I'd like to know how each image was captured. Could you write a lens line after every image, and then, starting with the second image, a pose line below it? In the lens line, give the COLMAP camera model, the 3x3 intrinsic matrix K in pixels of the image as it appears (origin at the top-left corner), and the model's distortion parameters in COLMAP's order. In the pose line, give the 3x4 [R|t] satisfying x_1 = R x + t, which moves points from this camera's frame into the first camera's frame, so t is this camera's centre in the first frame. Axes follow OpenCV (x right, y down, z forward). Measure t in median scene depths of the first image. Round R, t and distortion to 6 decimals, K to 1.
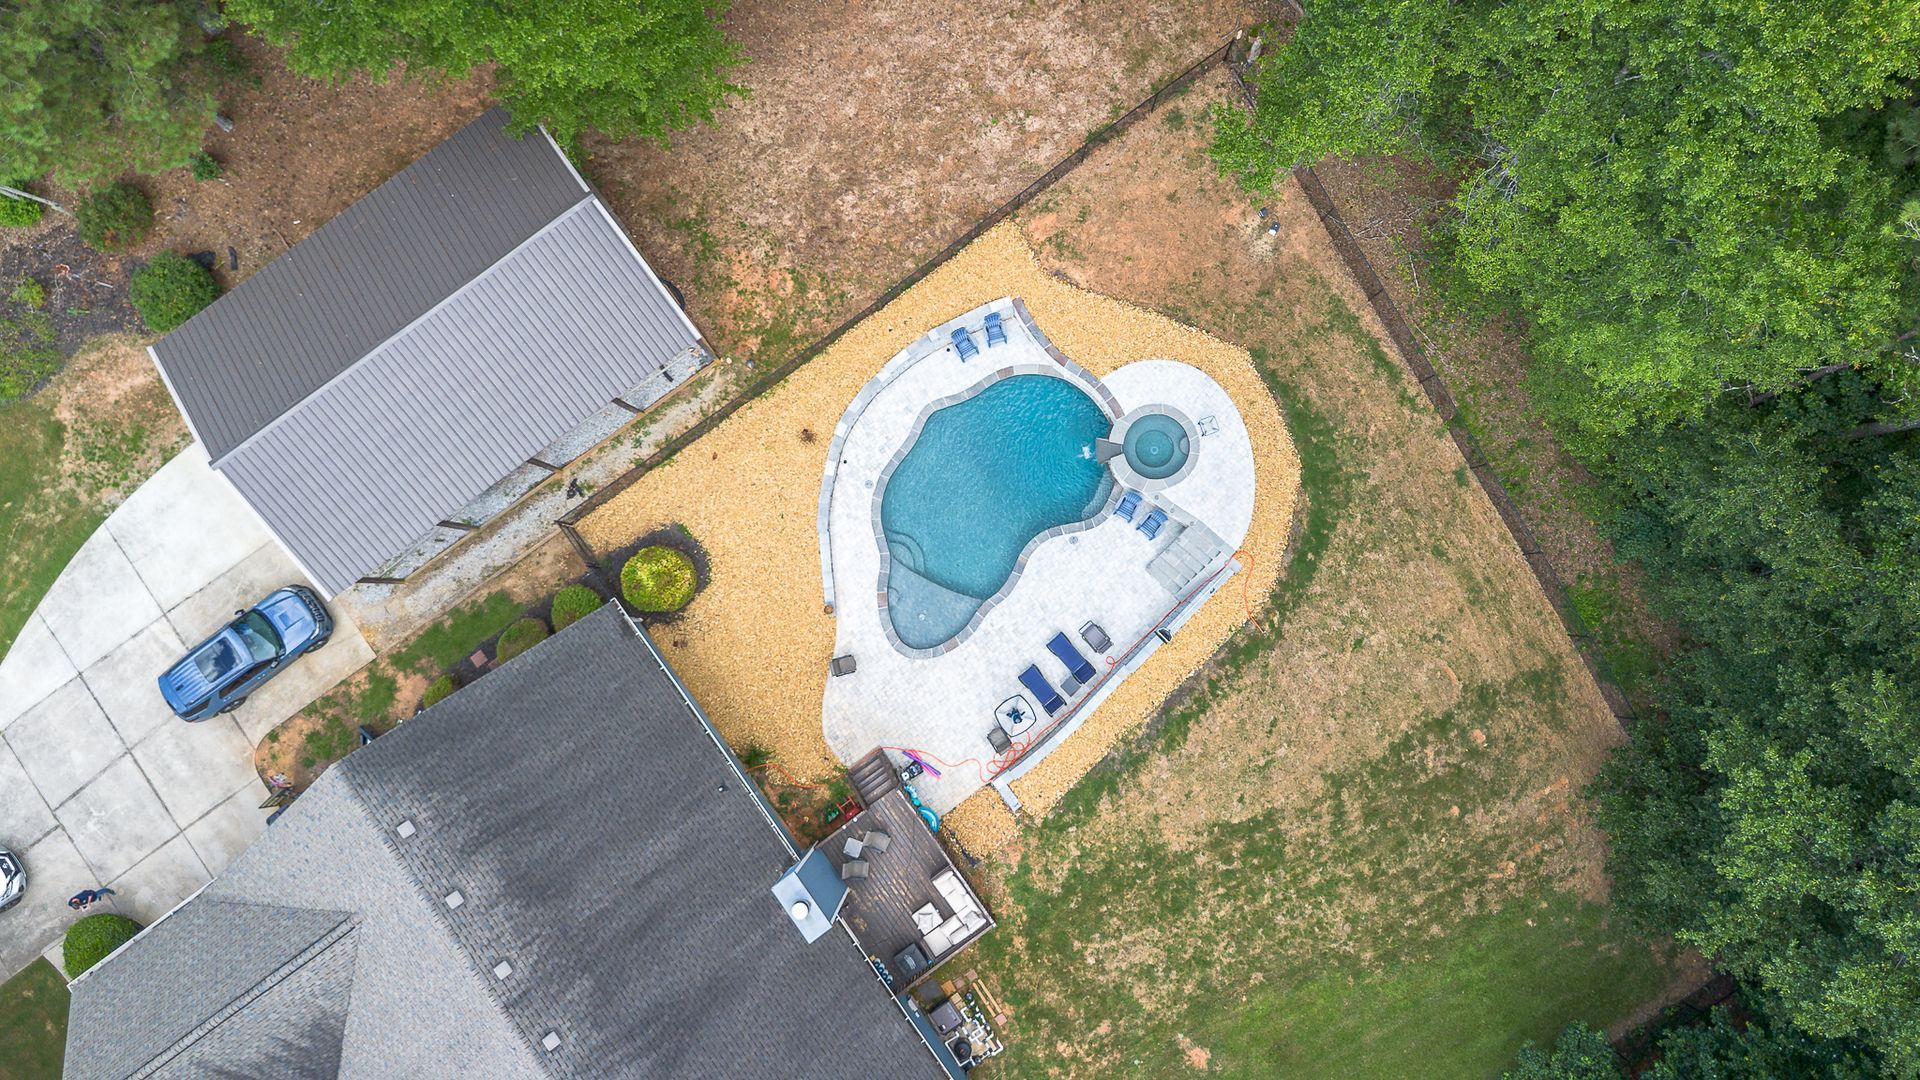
lens RADIAL K [[1370.7, 0, 960.0], [0, 1370.7, 540.0], [0, 0, 1]] dist [0.183582, -0.475173]
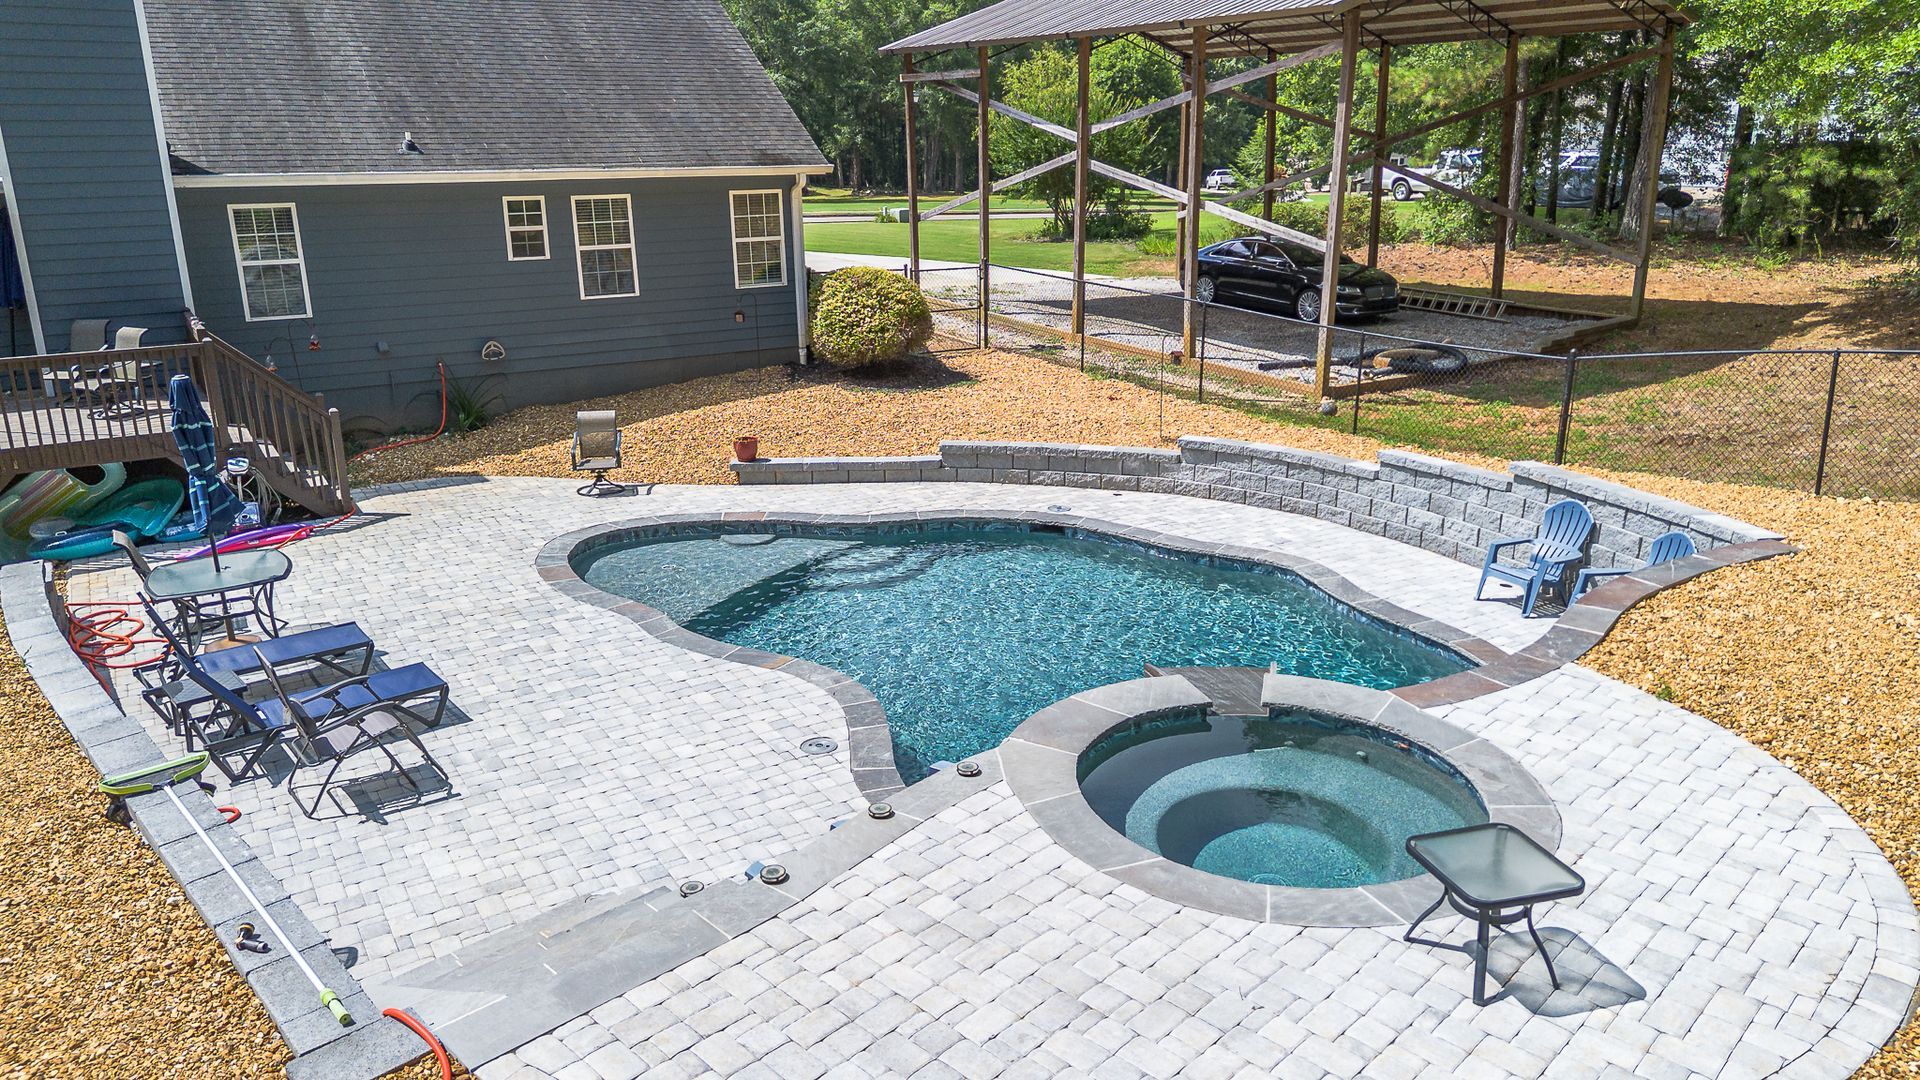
lens RADIAL K [[1343.6, 0, 960.0], [0, 1343.6, 540.0], [0, 0, 1]] dist [0.095651, -0.114425]
pose [[-0.064028, 0.305083, -0.950171, 0.288391], [-0.995317, 0.049571, 0.082986, -0.044335], [0.072419, 0.951035, 0.300480, 0.911630]]
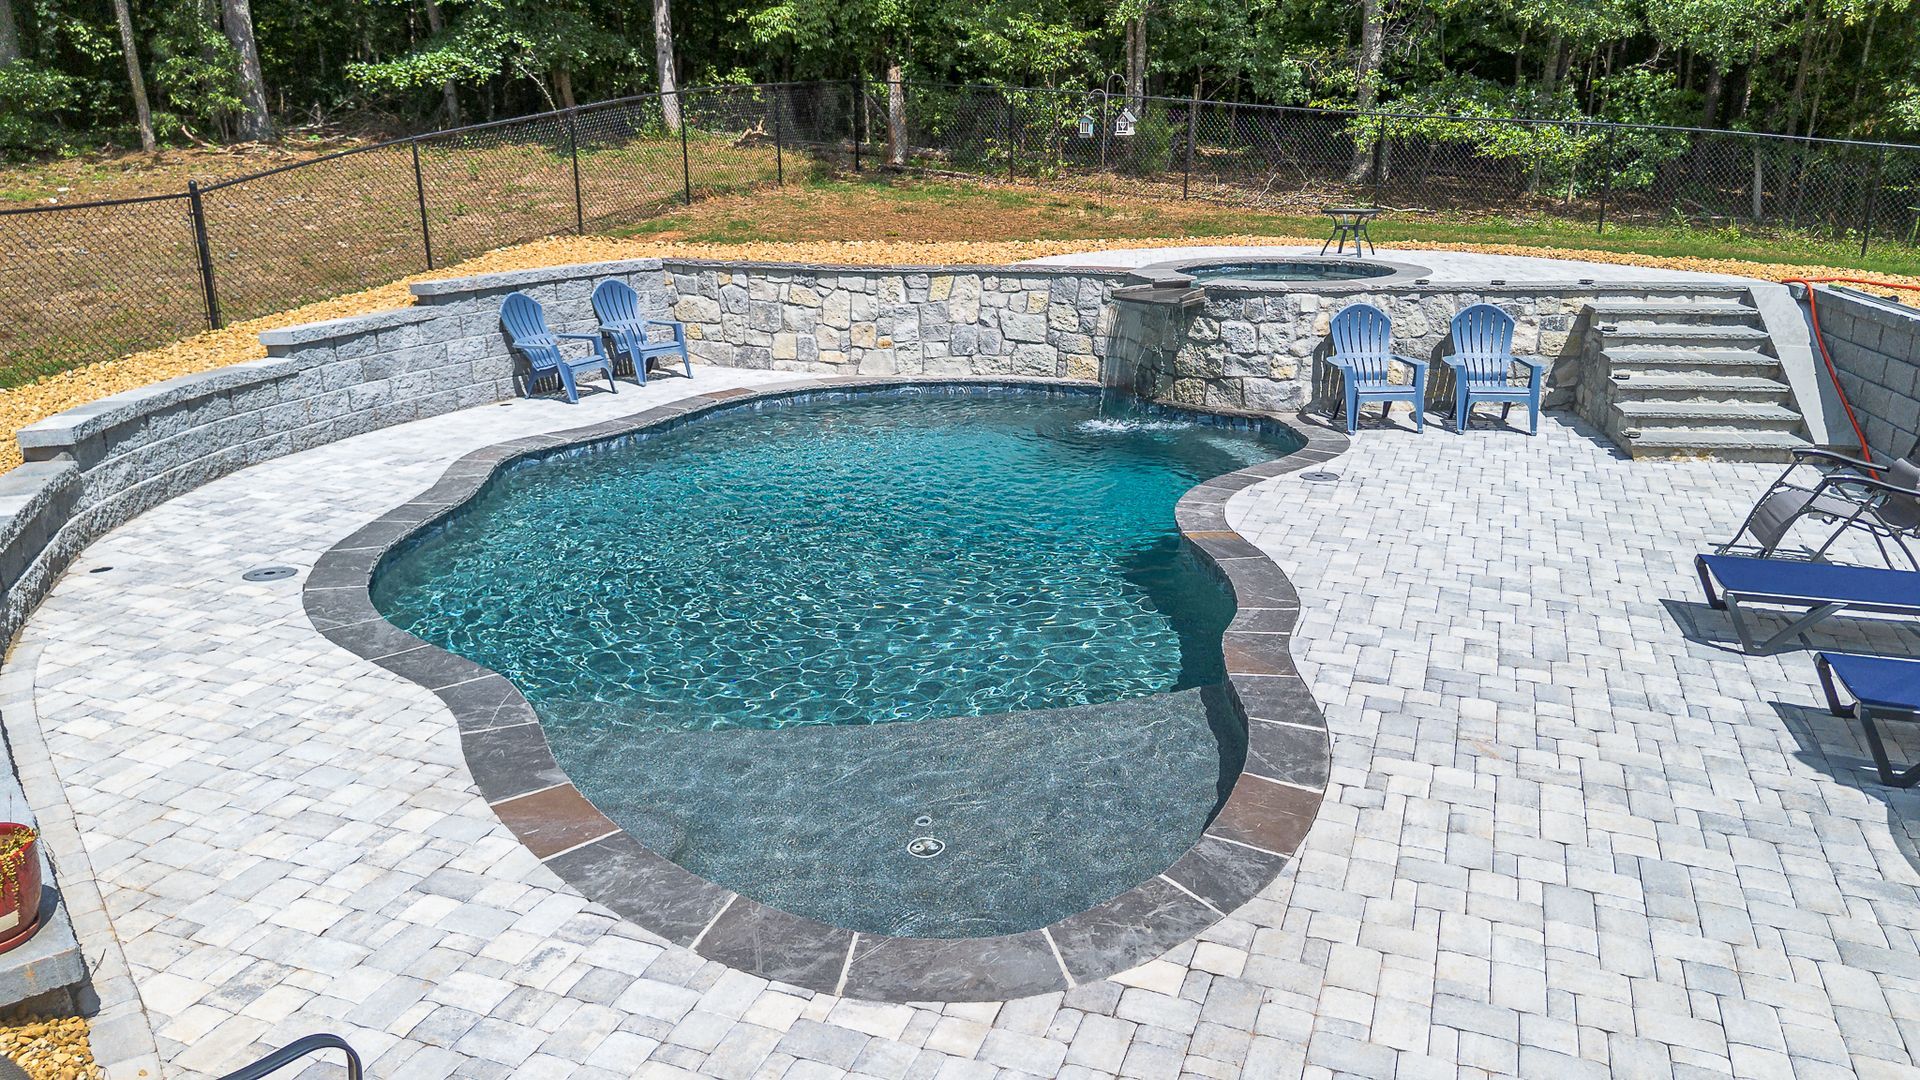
lens RADIAL K [[1357.7, 0, 962.6], [0, 1357.7, 538.8], [0, 0, 1]] dist [0.080943, -0.093461]
pose [[0.834461, -0.151759, 0.529759, -0.086321], [0.549514, 0.301278, -0.779273, 0.146509], [-0.041343, 0.941382, 0.334798, 0.948450]]
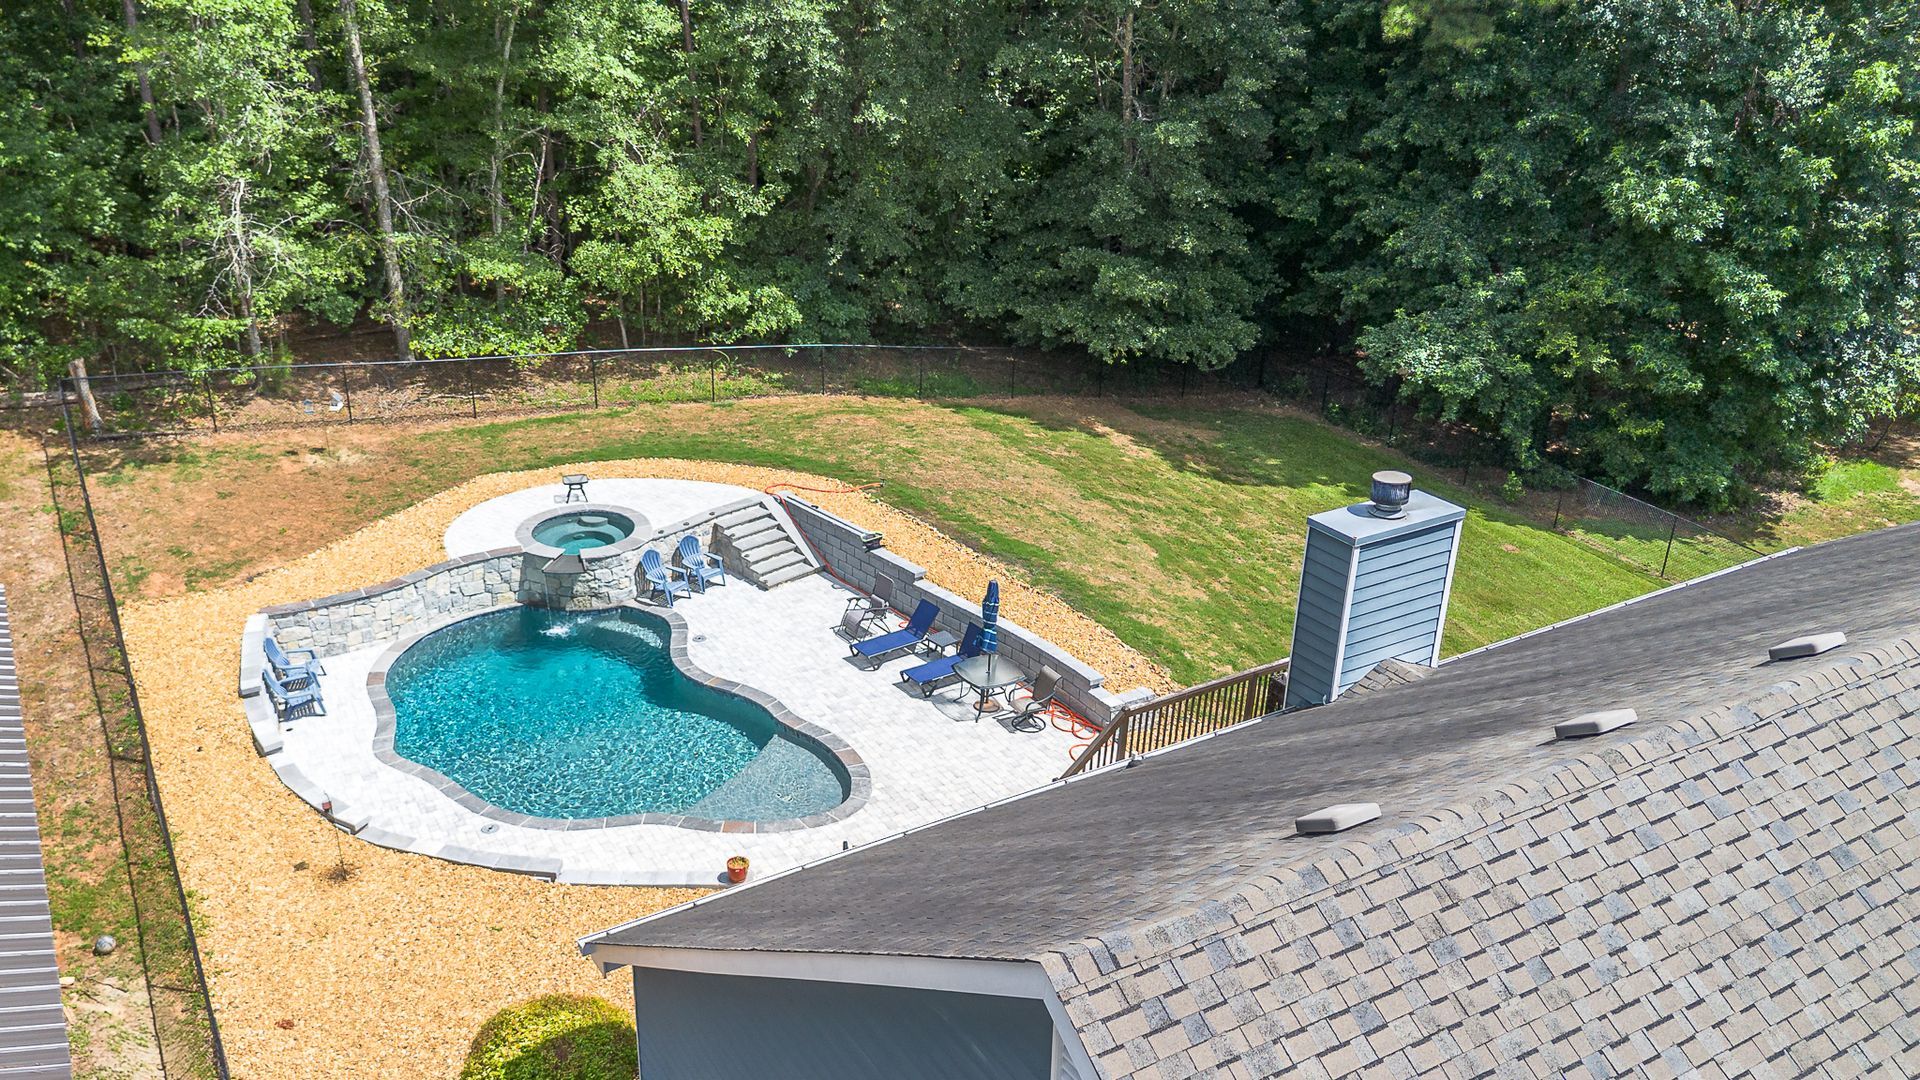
lens RADIAL K [[1516.6, 0, 851.3], [0, 1516.6, 601.3], [0, 0, 1]] dist [0.074871, -0.081752]
pose [[0.116007, -0.415962, 0.901952, -0.497078], [0.991179, 0.107069, -0.078105, 0.115202], [-0.064082, 0.903057, 0.424713, 0.712336]]
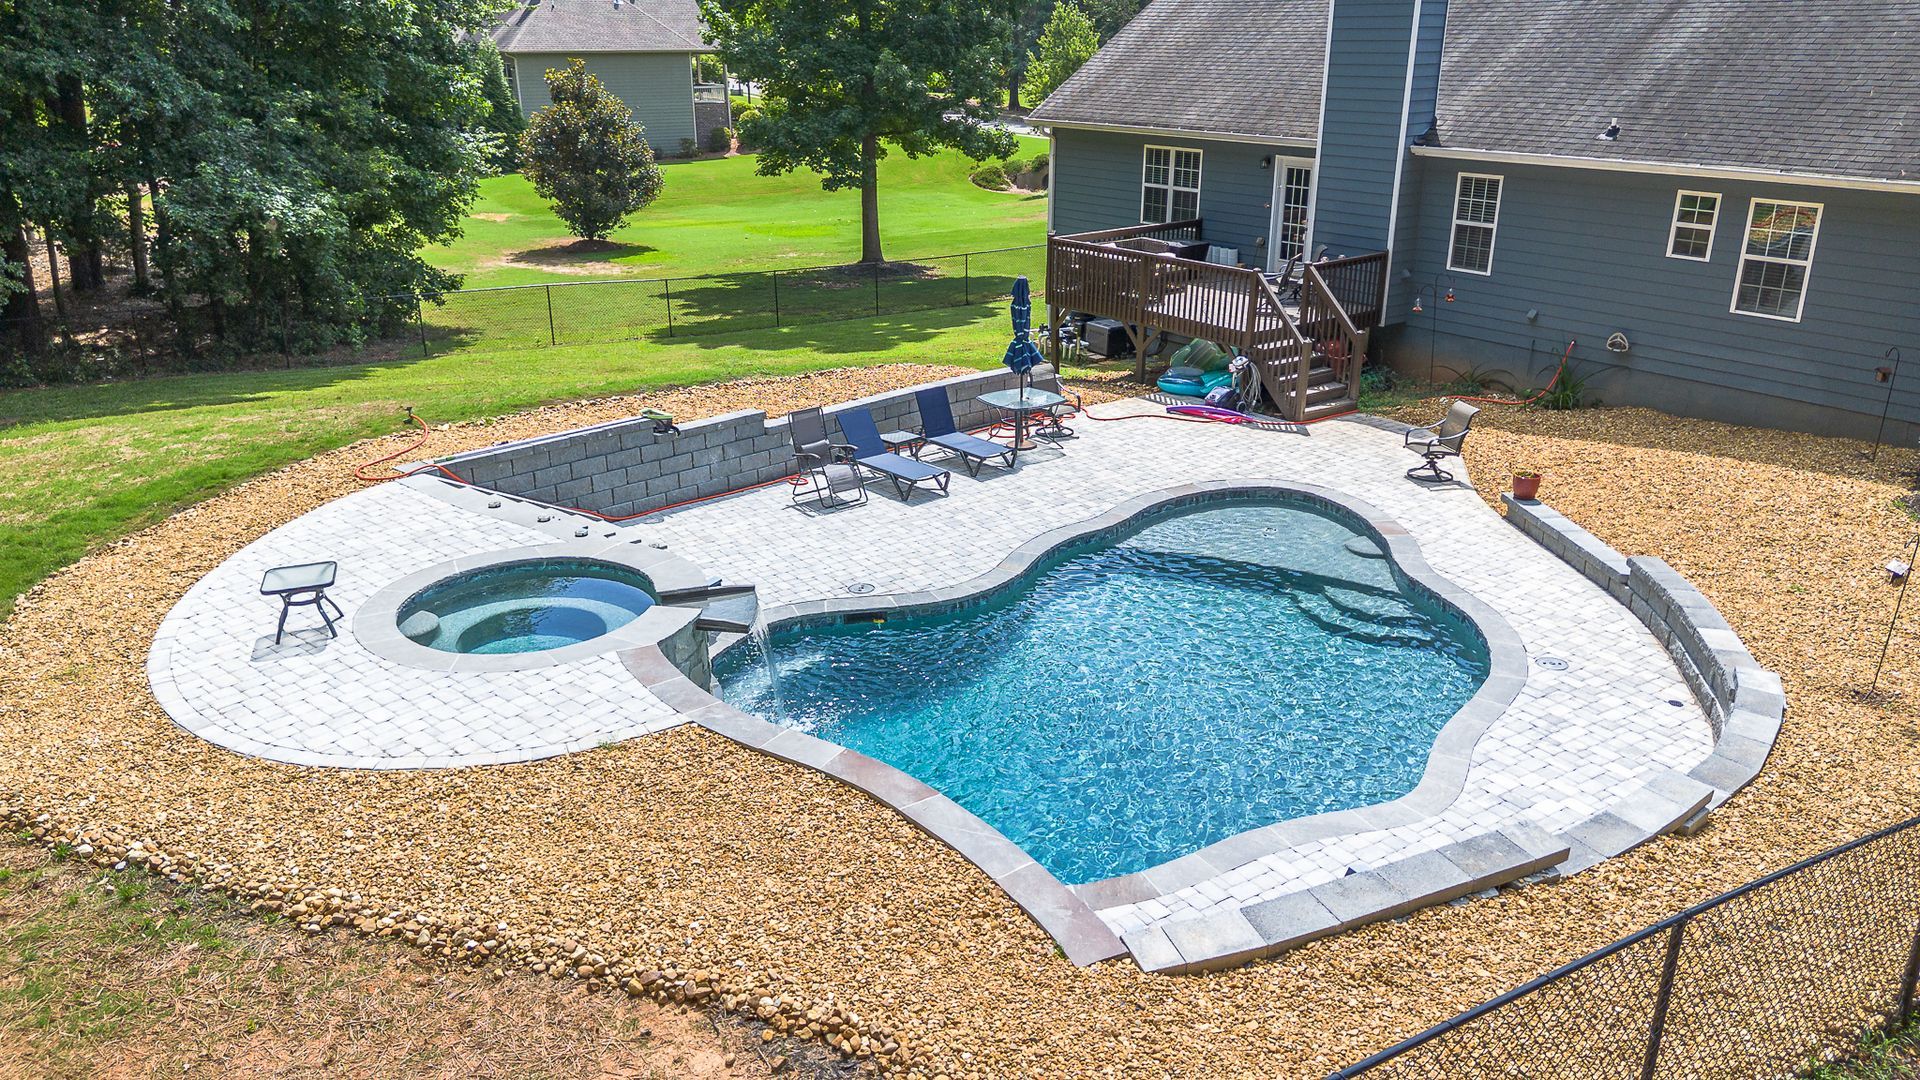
lens RADIAL K [[1357.3, 0, 960.0], [0, 1357.3, 540.0], [0, 0, 1]] dist [0.067055, -0.068274]
pose [[-0.999822, 0.012003, 0.014532, 0.054627], [0.010435, -0.289541, 0.957109, -0.315424], [0.015696, 0.957090, 0.289364, 0.904264]]
